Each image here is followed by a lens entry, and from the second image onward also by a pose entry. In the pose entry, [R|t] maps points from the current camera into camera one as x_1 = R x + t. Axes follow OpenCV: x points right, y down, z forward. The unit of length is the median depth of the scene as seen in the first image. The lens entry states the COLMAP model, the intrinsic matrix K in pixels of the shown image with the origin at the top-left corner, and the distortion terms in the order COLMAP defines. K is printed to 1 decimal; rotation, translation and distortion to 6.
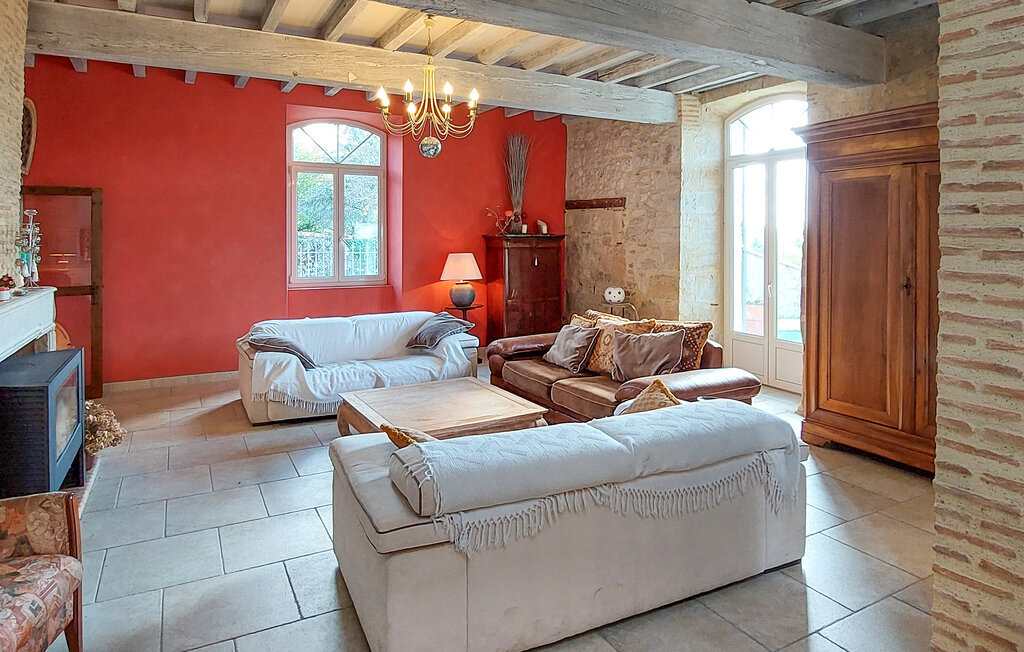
lens RADIAL K [[643.4, 0, 533.4], [0, 643.4, 298.0], [0, 0, 1]] dist [-0.006720, -0.000582]
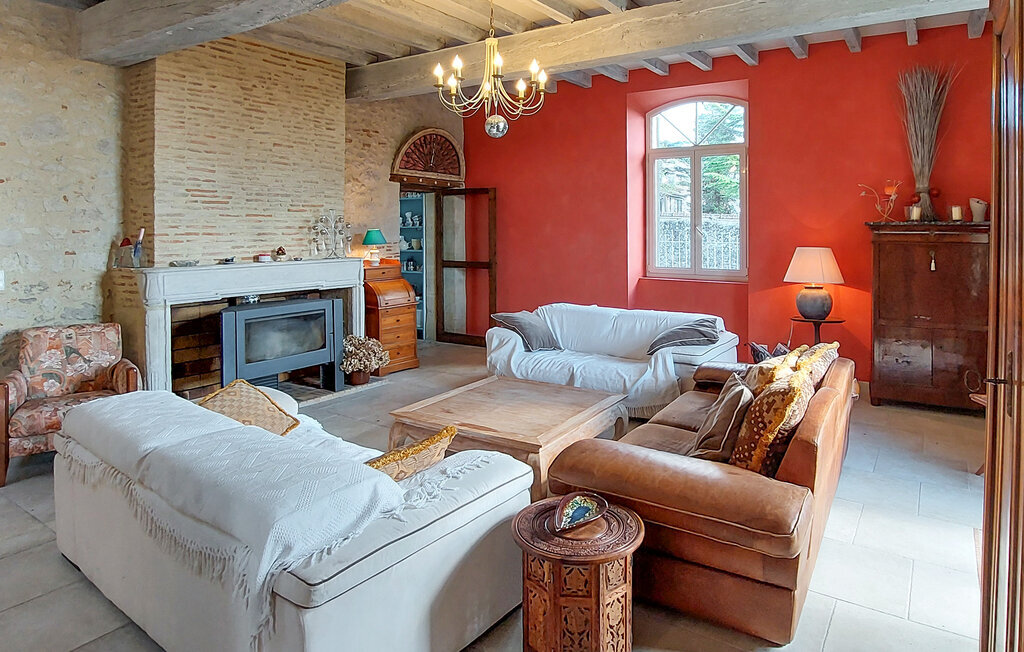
lens RADIAL K [[643.4, 0, 533.4], [0, 643.4, 298.0], [0, 0, 1]] dist [-0.006720, -0.000582]
pose [[0.441900, 0.098290, -0.891663, 0.432762], [-0.086207, 0.994032, 0.066850, -0.034181], [0.892912, 0.047327, 0.447736, 0.392933]]
